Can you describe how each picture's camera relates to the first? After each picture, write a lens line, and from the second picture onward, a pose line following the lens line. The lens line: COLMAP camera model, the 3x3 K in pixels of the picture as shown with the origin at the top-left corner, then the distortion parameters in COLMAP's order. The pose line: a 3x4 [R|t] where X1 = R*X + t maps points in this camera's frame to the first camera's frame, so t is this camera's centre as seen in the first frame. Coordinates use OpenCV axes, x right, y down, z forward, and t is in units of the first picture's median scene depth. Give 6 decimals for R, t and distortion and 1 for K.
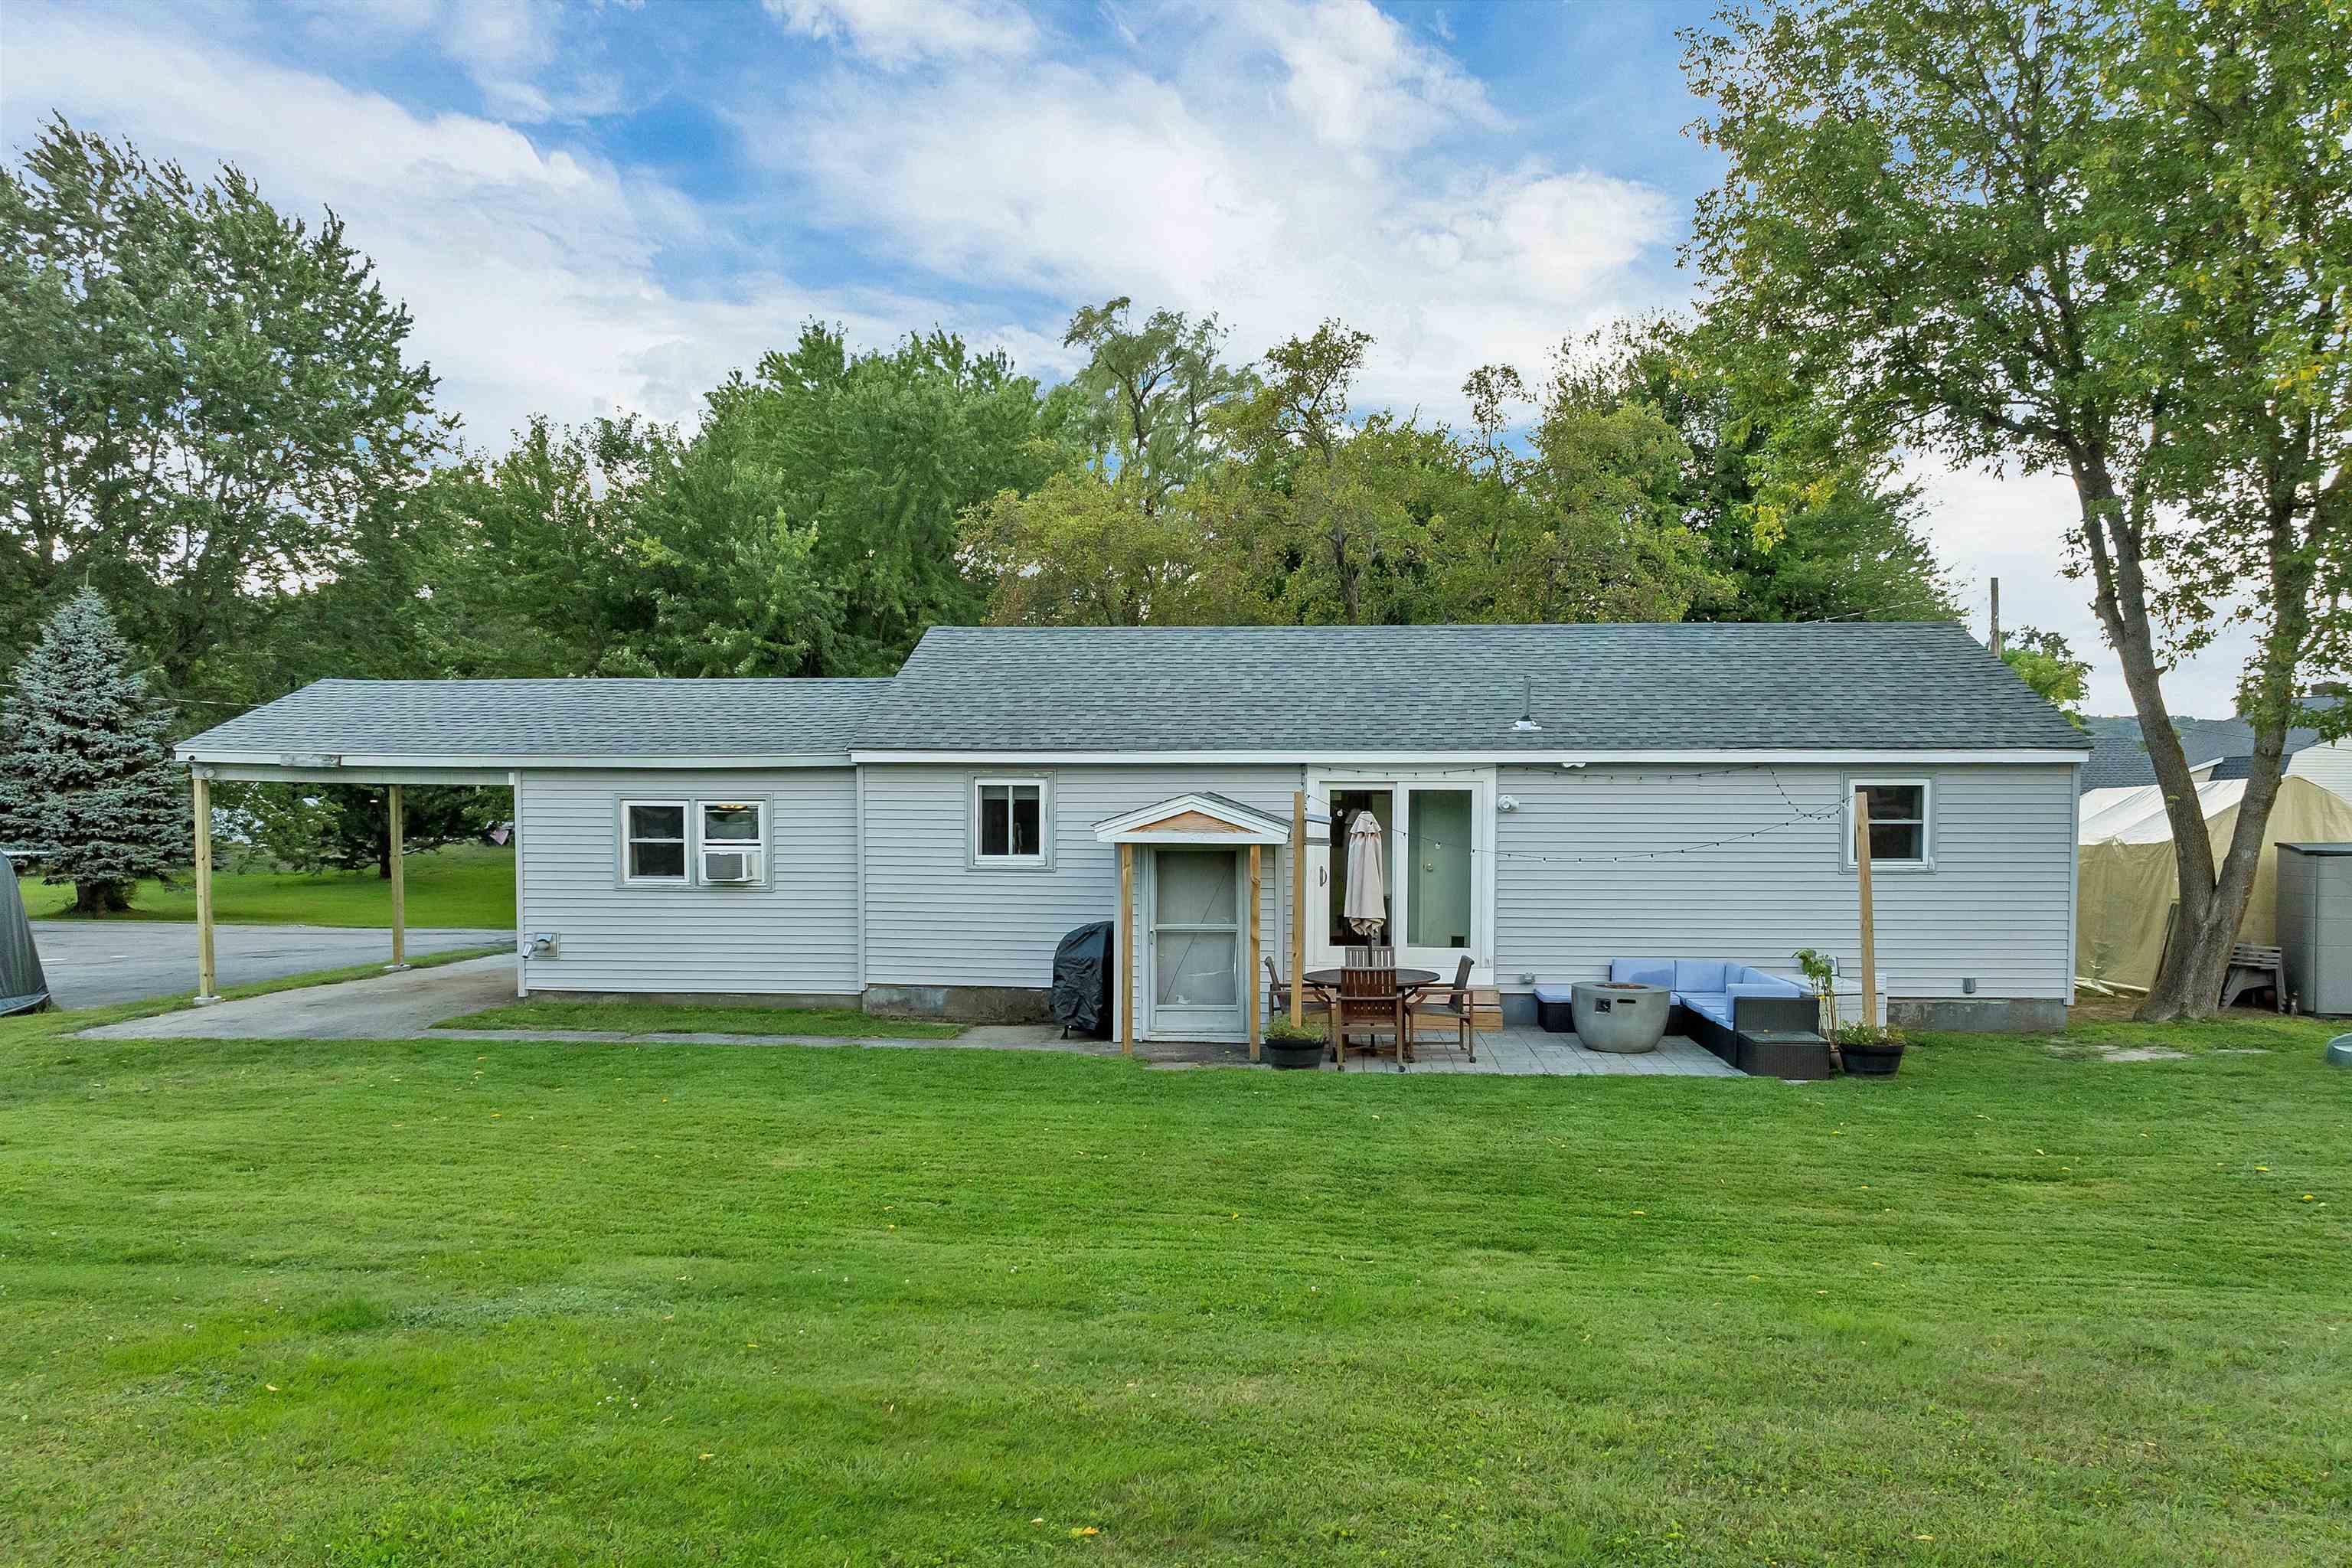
lens RADIAL K [[1680.6, 0, 1171.6], [0, 1680.6, 887.2], [0, 0, 1]] dist [-0.026015, -0.003521]
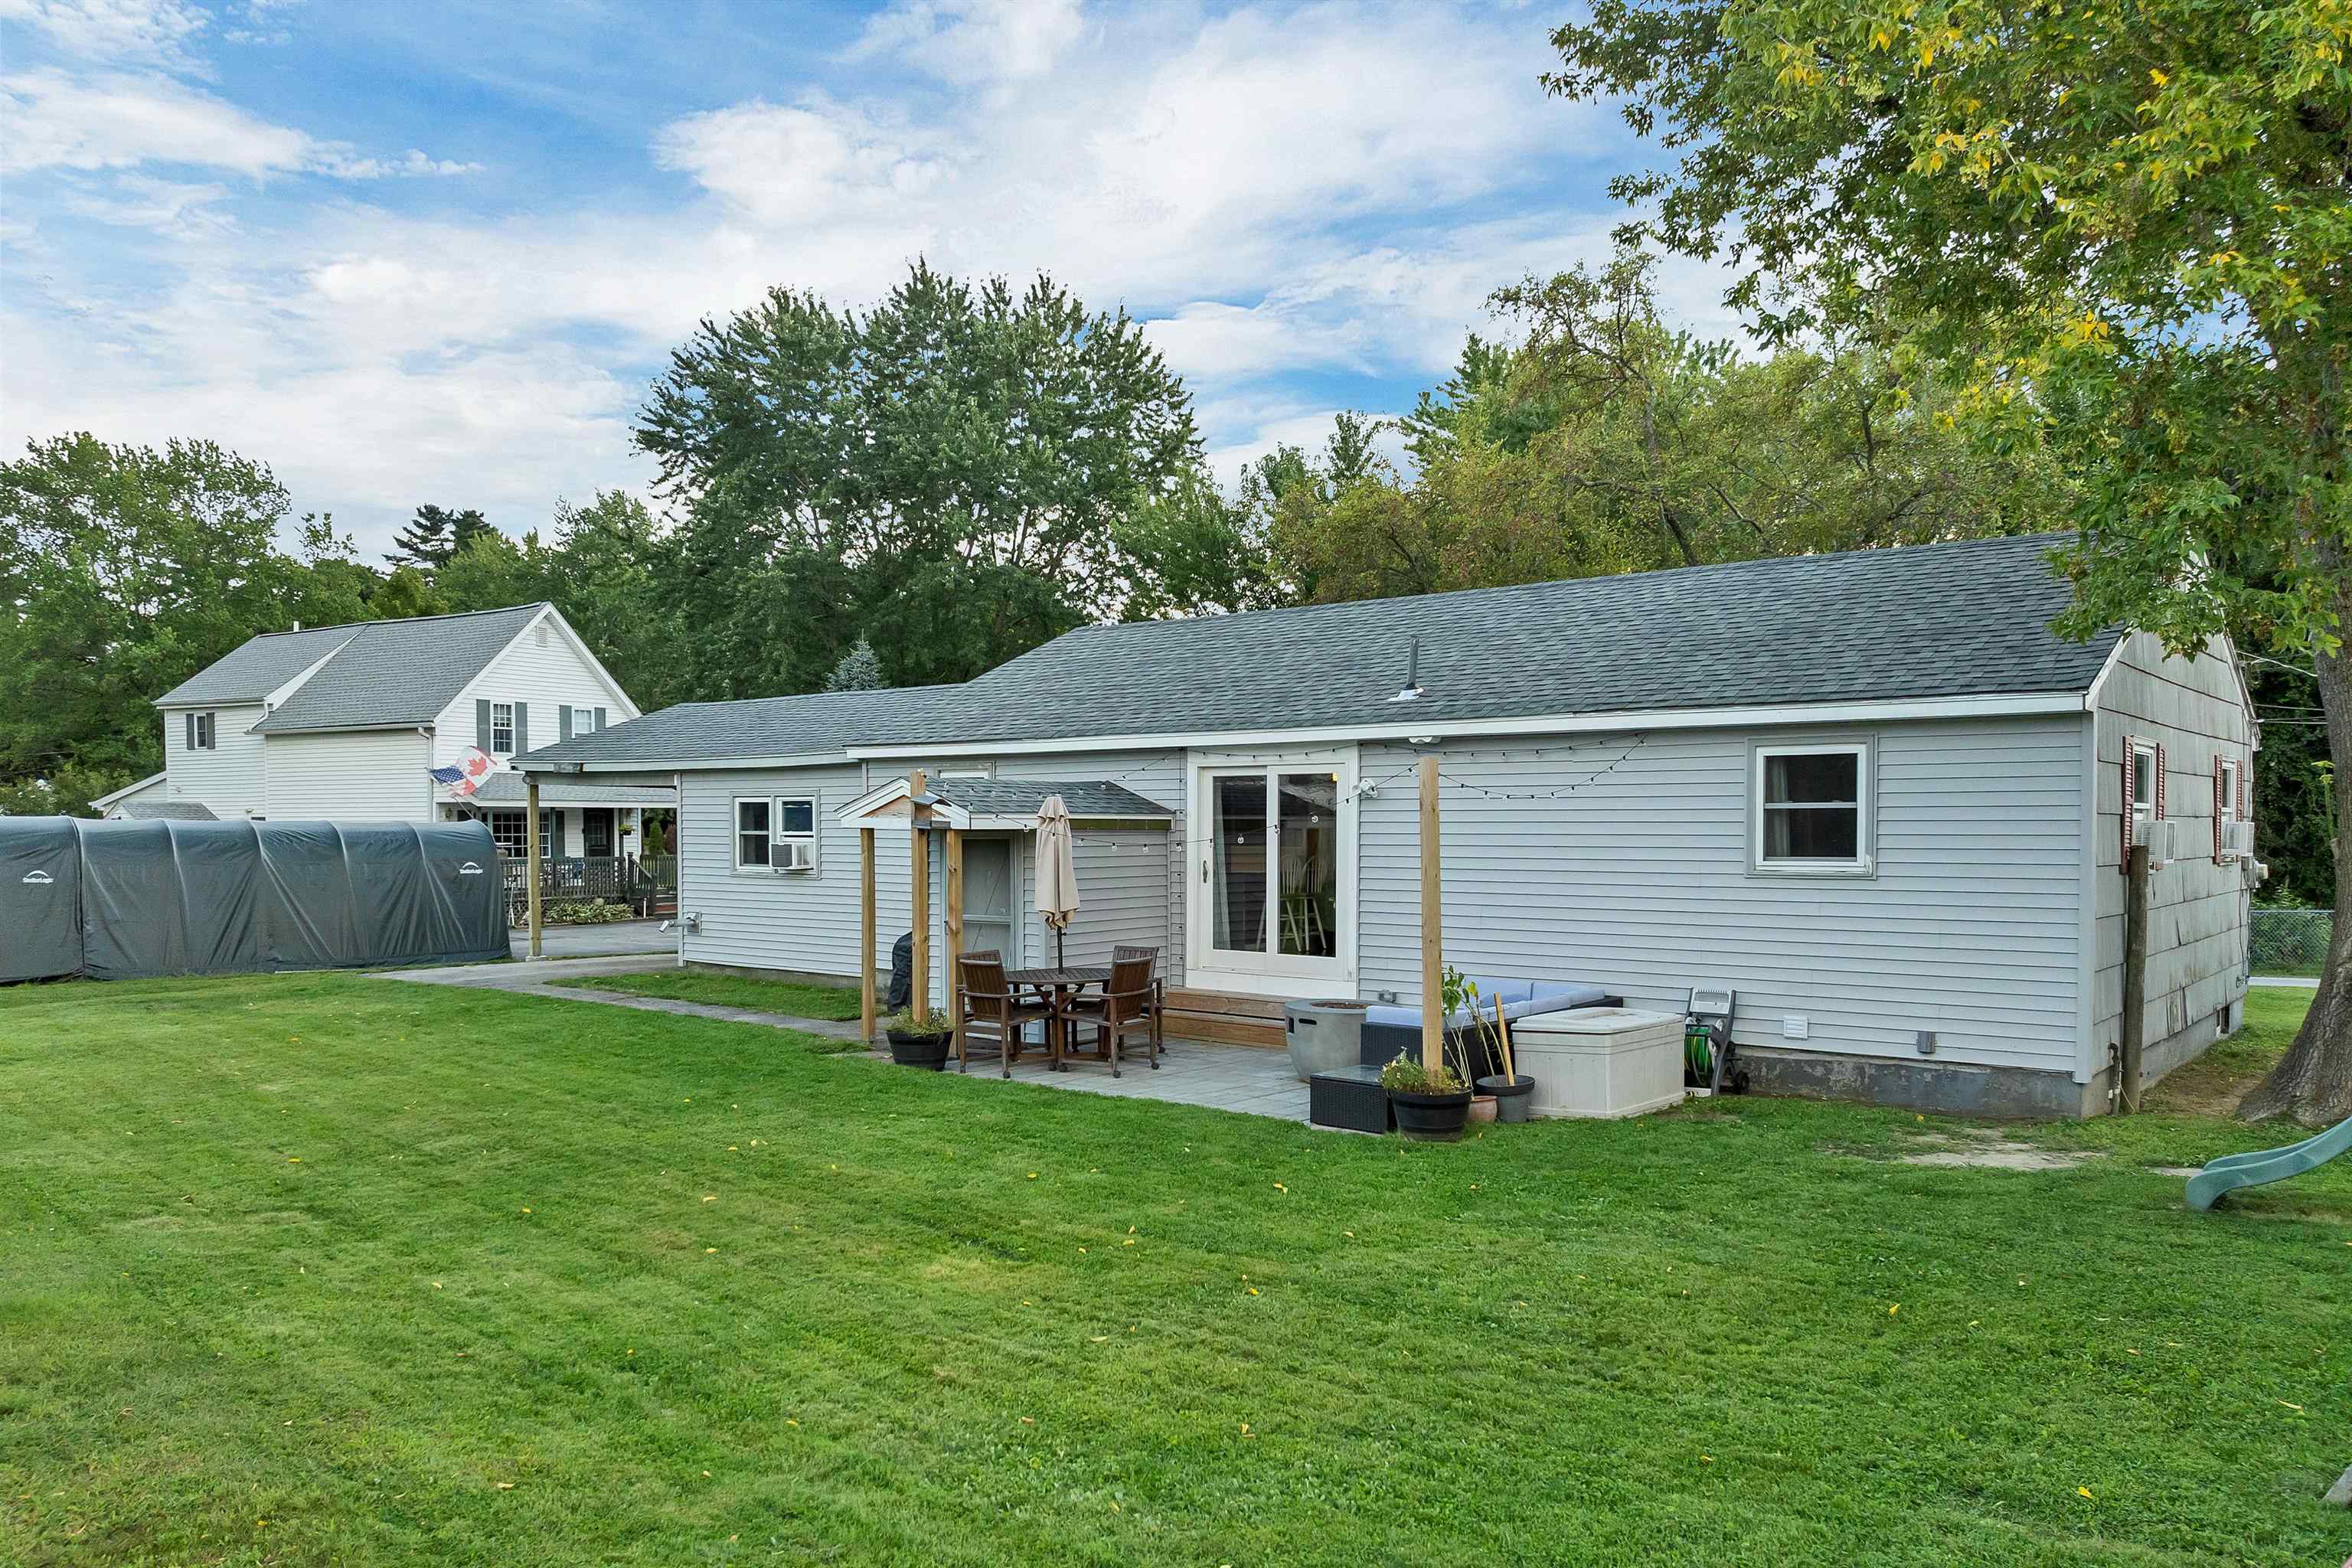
lens RADIAL K [[1686.1, 0, 1176.3], [0, 1686.1, 881.0], [0, 0, 1]] dist [-0.027793, -0.022419]
pose [[0.821106, 0.018440, -0.570477, 0.590019], [-0.028962, 0.999537, -0.009378, 0.007359], [0.570040, 0.024222, 0.821260, 0.243132]]
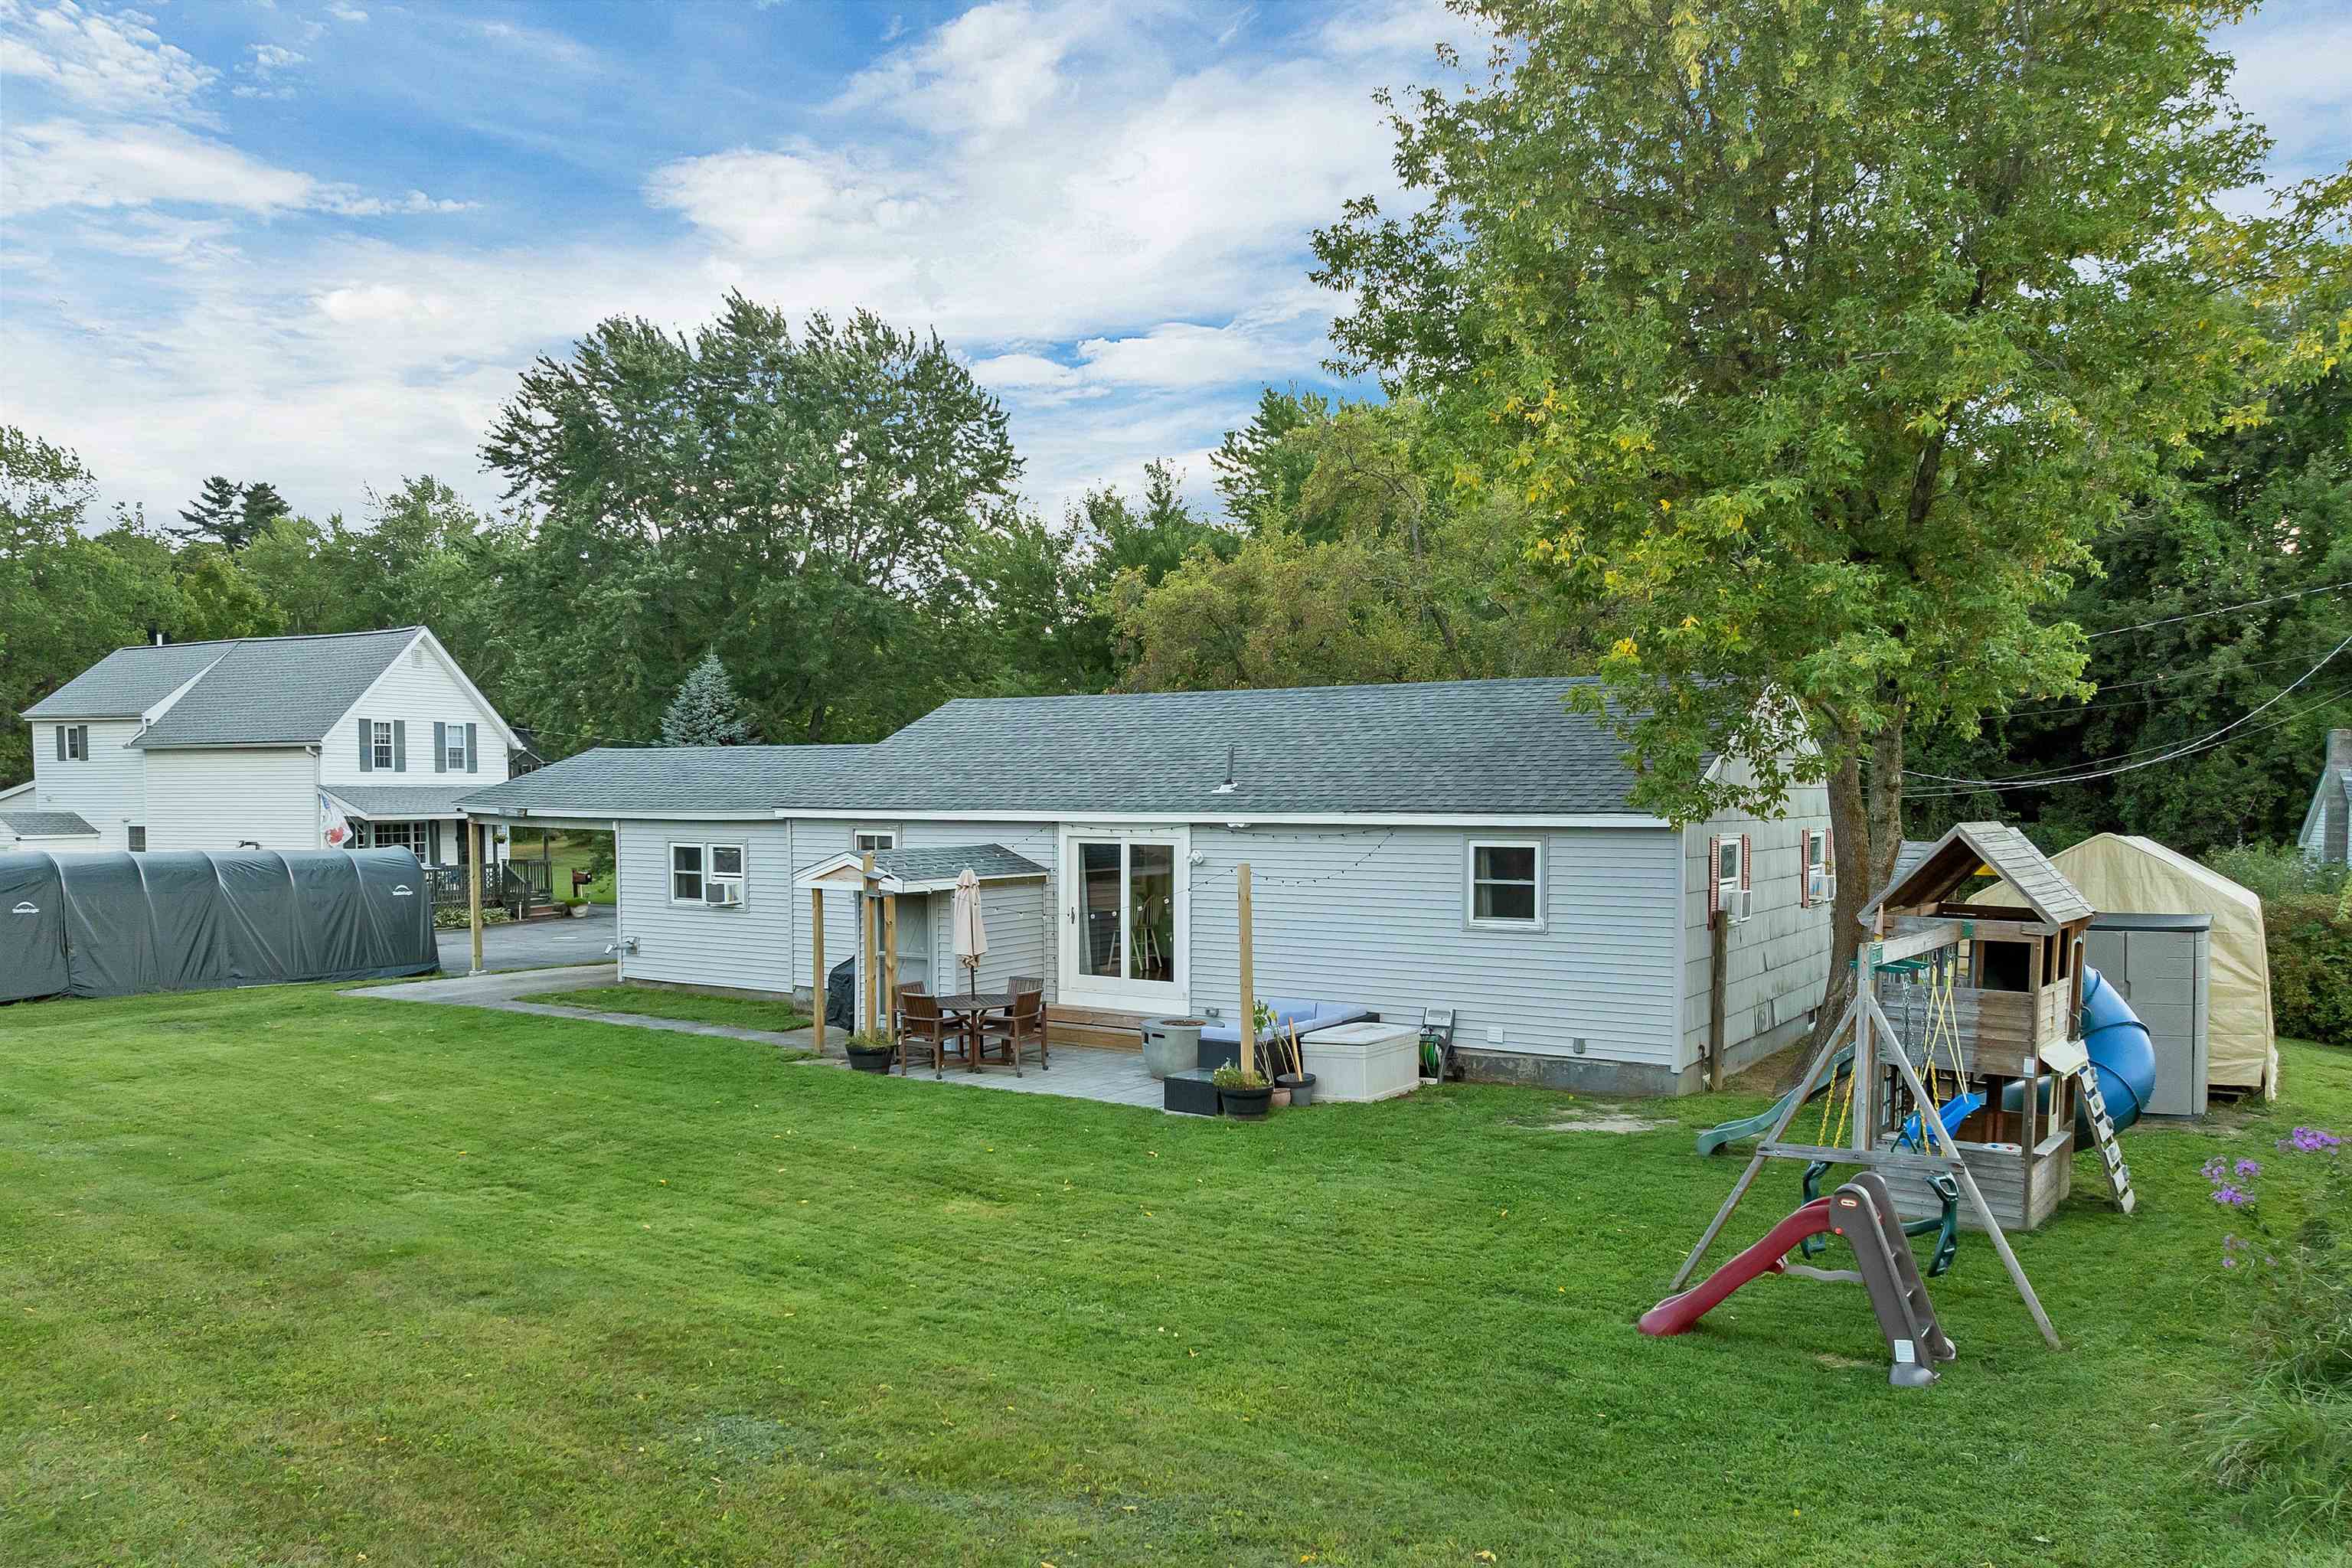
lens RADIAL K [[1686.1, 0, 1176.3], [0, 1686.1, 881.0], [0, 0, 1]] dist [-0.027793, -0.022419]
pose [[0.881466, 0.023839, -0.471645, 0.709841], [-0.023655, 0.999700, 0.006320, -0.039986], [0.471655, 0.005586, 0.881766, -0.016781]]
